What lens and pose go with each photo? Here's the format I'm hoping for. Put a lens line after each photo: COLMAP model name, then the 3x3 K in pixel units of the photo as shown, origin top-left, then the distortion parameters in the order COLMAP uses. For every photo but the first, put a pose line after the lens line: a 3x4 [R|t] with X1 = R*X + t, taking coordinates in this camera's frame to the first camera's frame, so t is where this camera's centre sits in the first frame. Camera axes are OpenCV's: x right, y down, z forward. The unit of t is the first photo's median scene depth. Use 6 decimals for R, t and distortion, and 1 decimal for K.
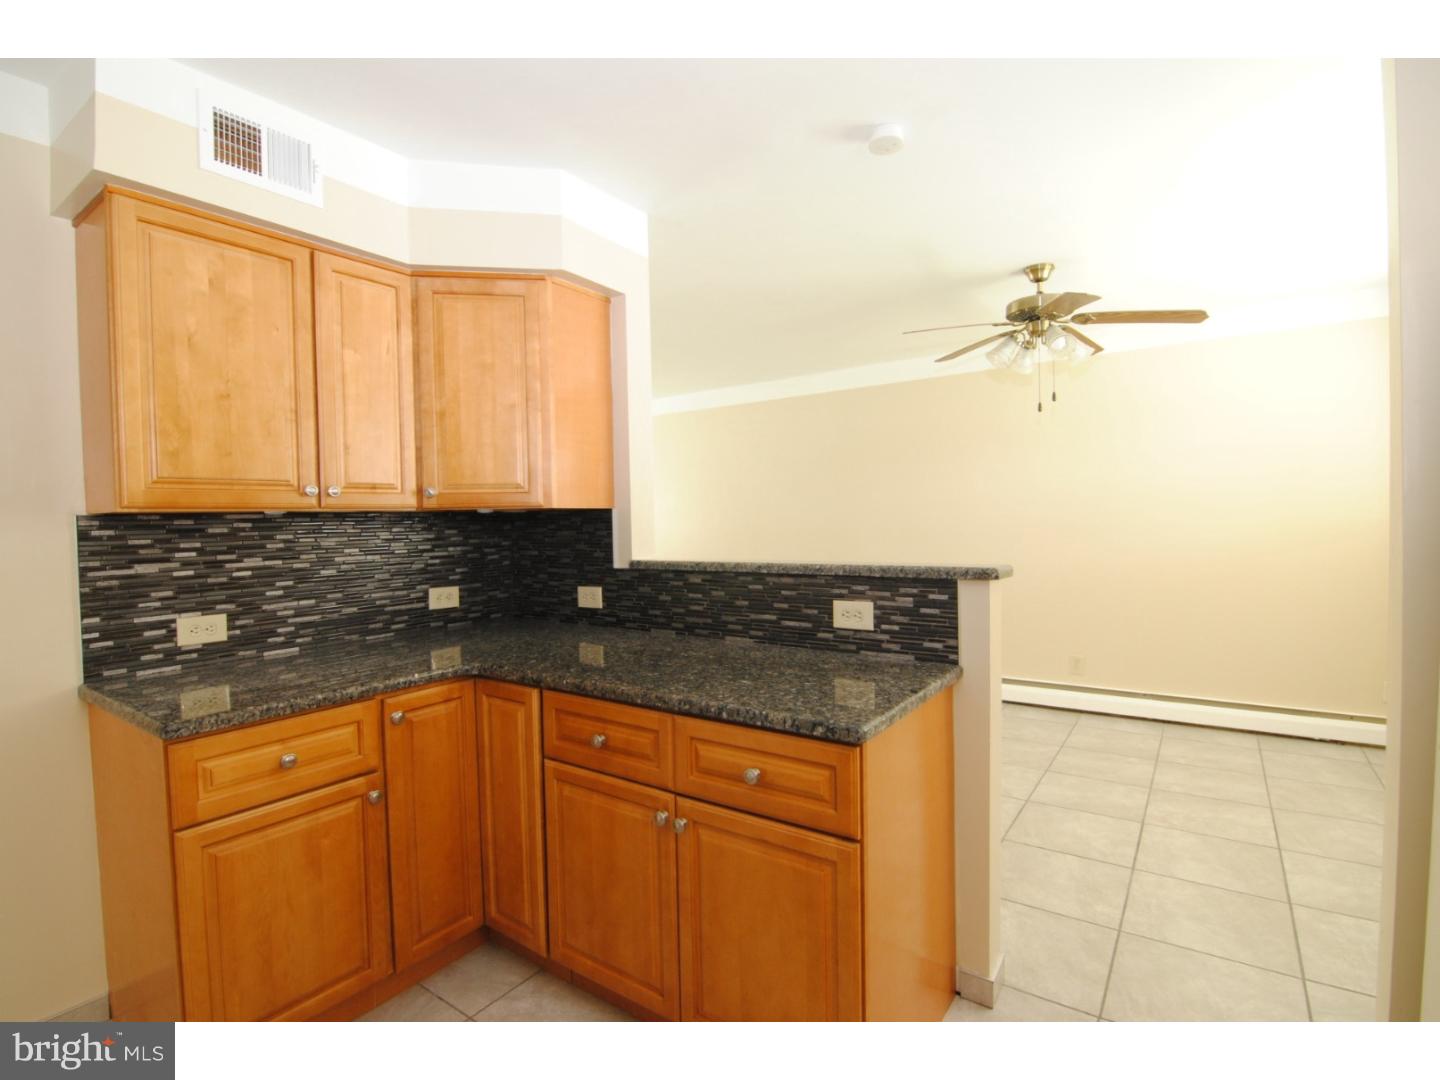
lens RADIAL K [[707.6, 0, 720.0], [0, 707.6, 540.0], [0, 0, 1]] dist [-0.001687, -0.000452]
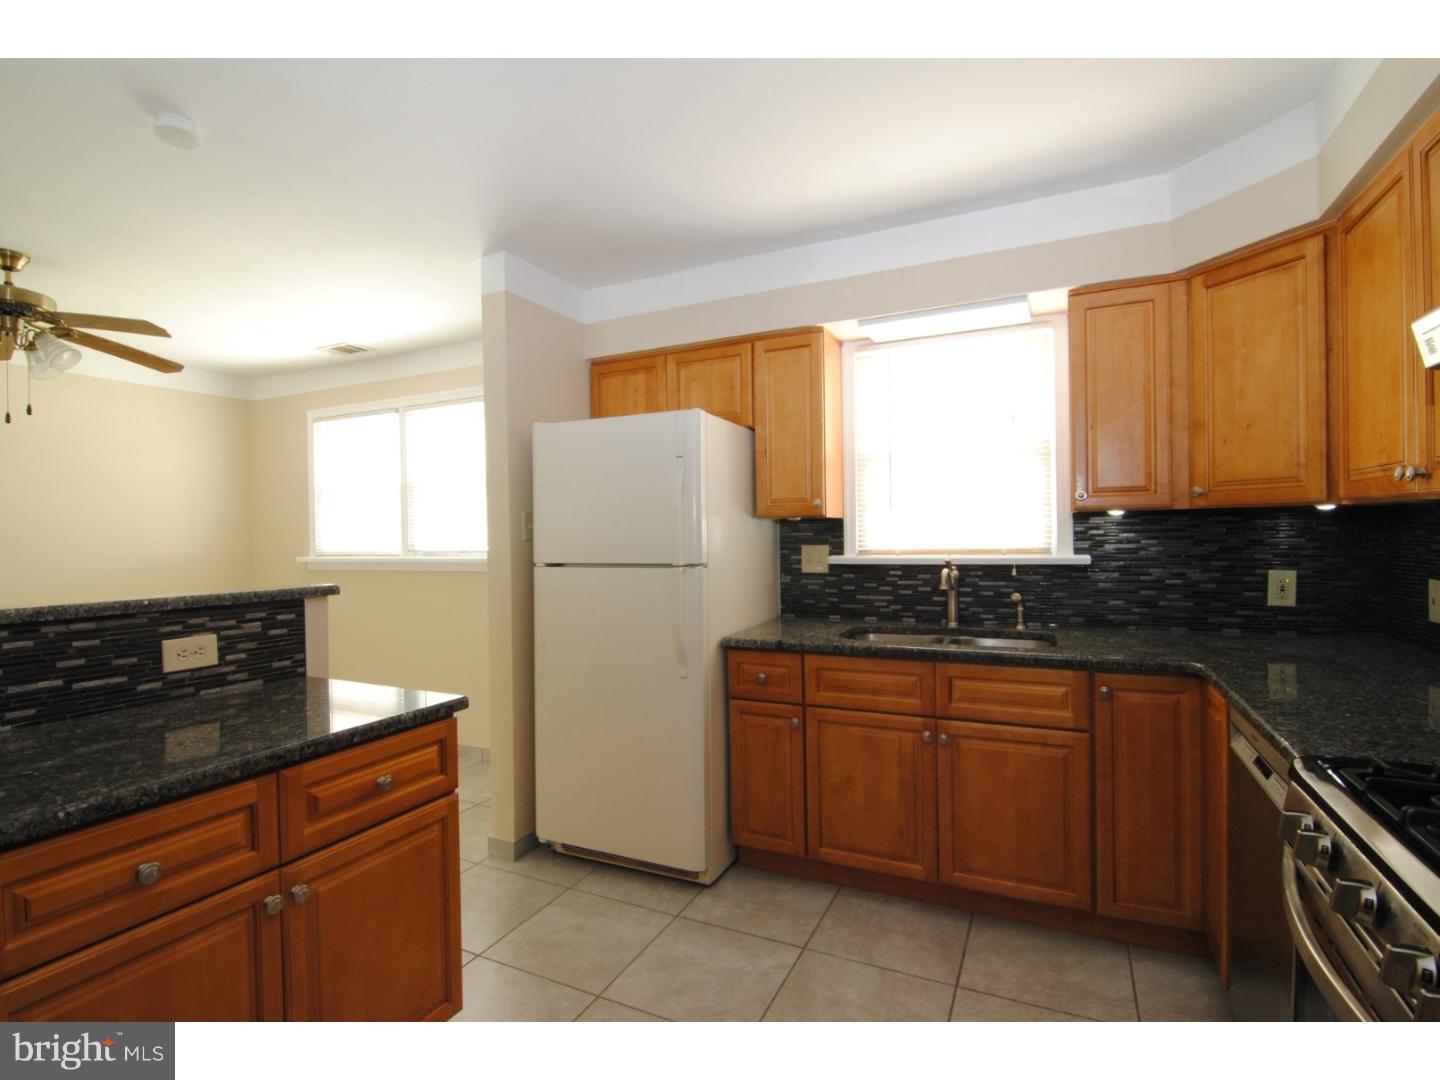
lens RADIAL K [[707.6, 0, 720.0], [0, 707.6, 540.0], [0, 0, 1]] dist [-0.001687, -0.000452]
pose [[-0.175501, 0.017209, 0.984329, -0.809827], [0.046380, 0.998882, -0.009194, 0.004679], [-0.983386, 0.044040, -0.176102, 0.511601]]
